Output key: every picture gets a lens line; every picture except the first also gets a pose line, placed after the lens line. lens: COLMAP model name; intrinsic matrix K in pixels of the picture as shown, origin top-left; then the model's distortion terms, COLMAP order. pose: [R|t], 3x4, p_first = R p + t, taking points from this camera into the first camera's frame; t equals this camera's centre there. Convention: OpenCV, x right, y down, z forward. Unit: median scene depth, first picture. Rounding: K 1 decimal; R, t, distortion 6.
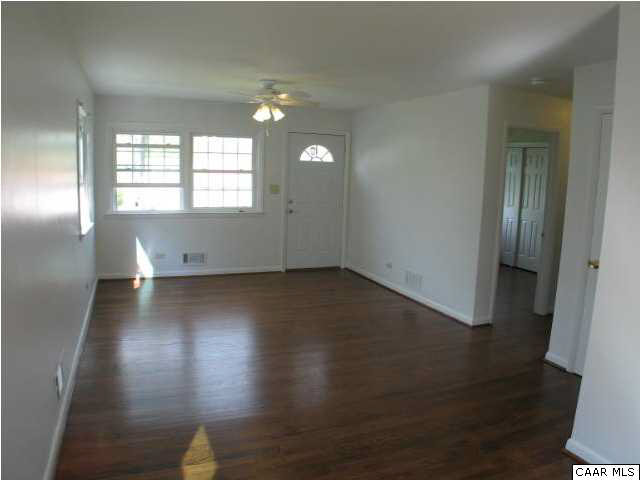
lens RADIAL K [[483.7, 0, 320.0], [0, 483.7, 240.0], [0, 0, 1]] dist [-0.202212, 0.104668]
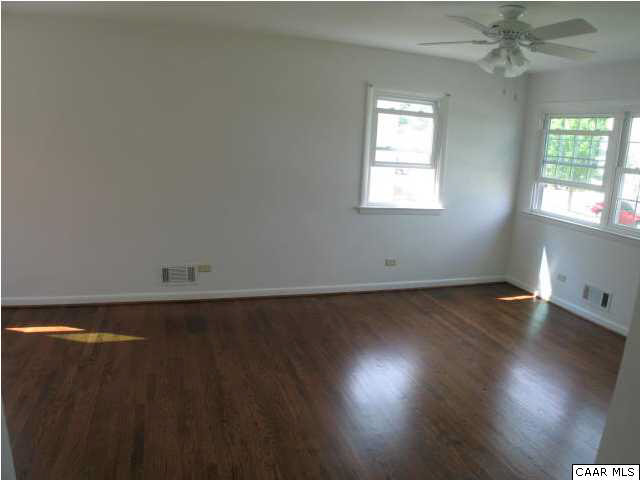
lens RADIAL K [[483.7, 0, 320.0], [0, 483.7, 240.0], [0, 0, 1]] dist [-0.202212, 0.104668]
pose [[-0.079062, 0.172866, -0.981767, 0.399468], [-0.194783, 0.963188, 0.185280, -0.084398], [0.977655, 0.205880, -0.042480, 0.630092]]
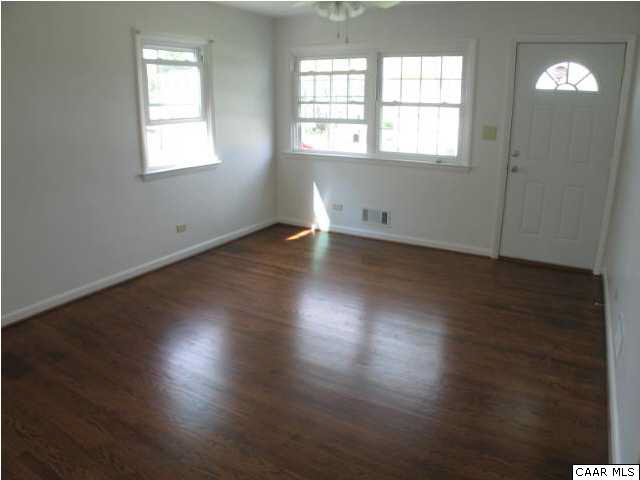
lens RADIAL K [[483.7, 0, 320.0], [0, 483.7, 240.0], [0, 0, 1]] dist [-0.202212, 0.104668]
pose [[0.598972, 0.199204, -0.775597, 0.307441], [-0.098414, 0.979534, 0.175581, -0.054737], [0.794700, -0.028838, 0.606317, 0.452051]]
